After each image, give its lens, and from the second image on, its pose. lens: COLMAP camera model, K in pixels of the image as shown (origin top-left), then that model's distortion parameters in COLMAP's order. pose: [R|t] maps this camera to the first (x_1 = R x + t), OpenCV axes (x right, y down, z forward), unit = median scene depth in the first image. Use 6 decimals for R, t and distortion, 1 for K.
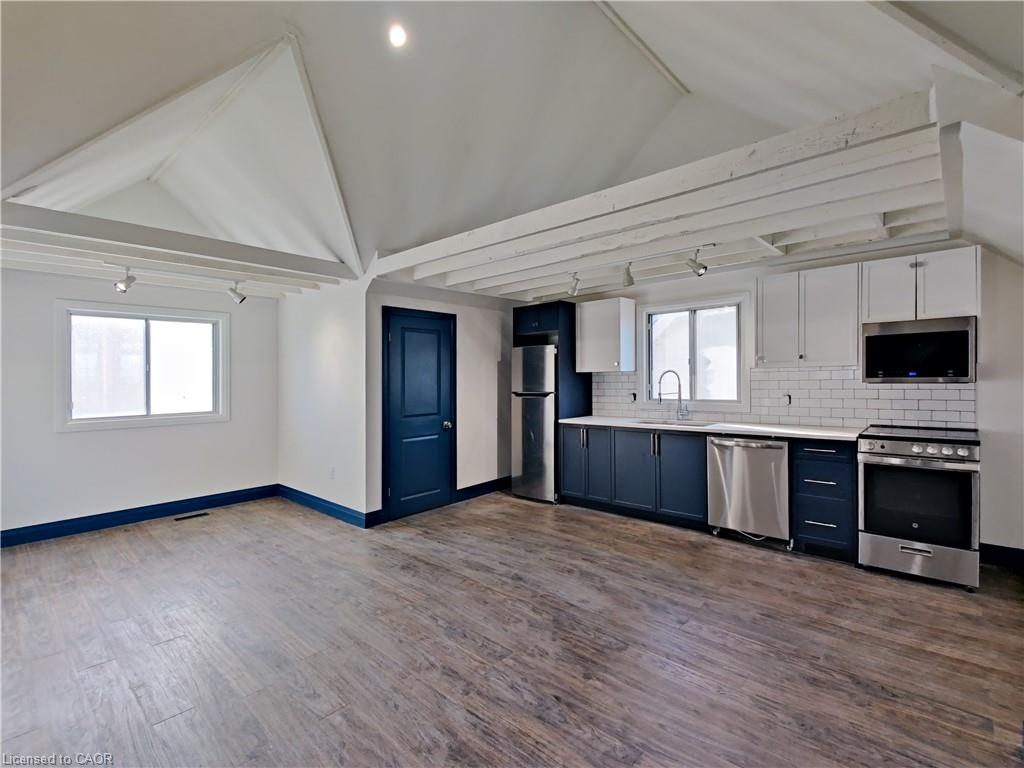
lens RADIAL K [[478.9, 0, 511.8], [0, 478.9, 372.3], [0, 0, 1]] dist [-0.000676, -0.000289]
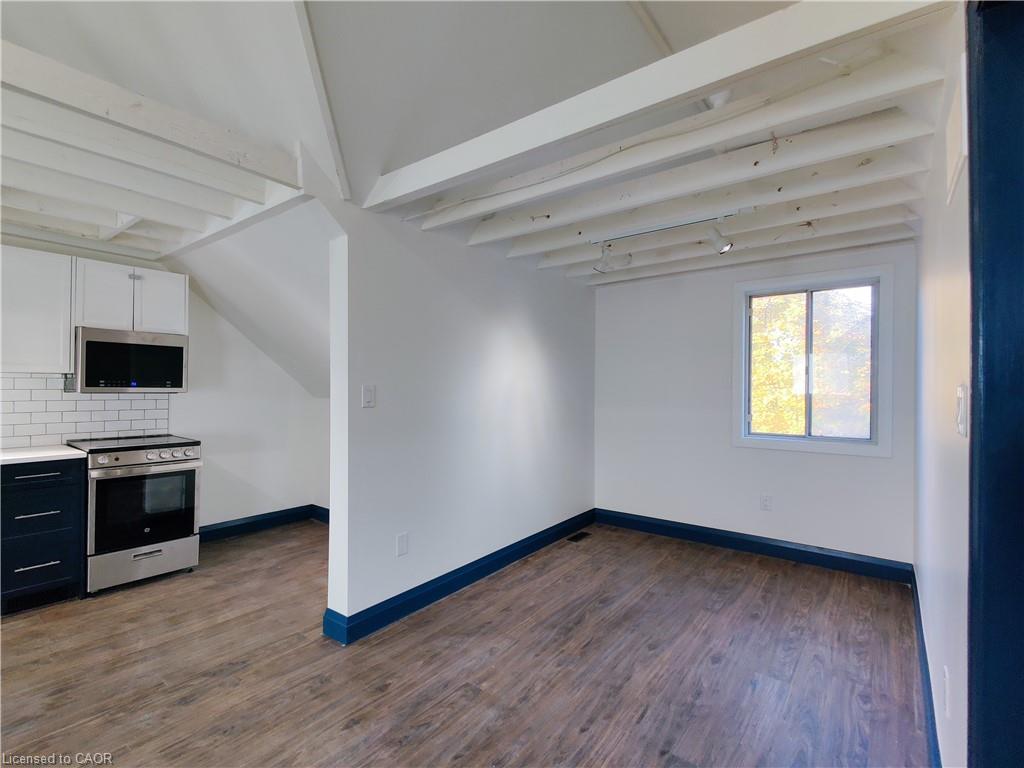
lens RADIAL K [[486.7, 0, 510.7], [0, 486.7, 395.5], [0, 0, 1]] dist [-0.002009, -0.000659]
pose [[-0.073342, 0.003528, 0.997301, -0.285341], [-0.011488, 0.999924, -0.004382, 0.026794], [-0.997241, -0.011778, -0.073296, 0.322818]]
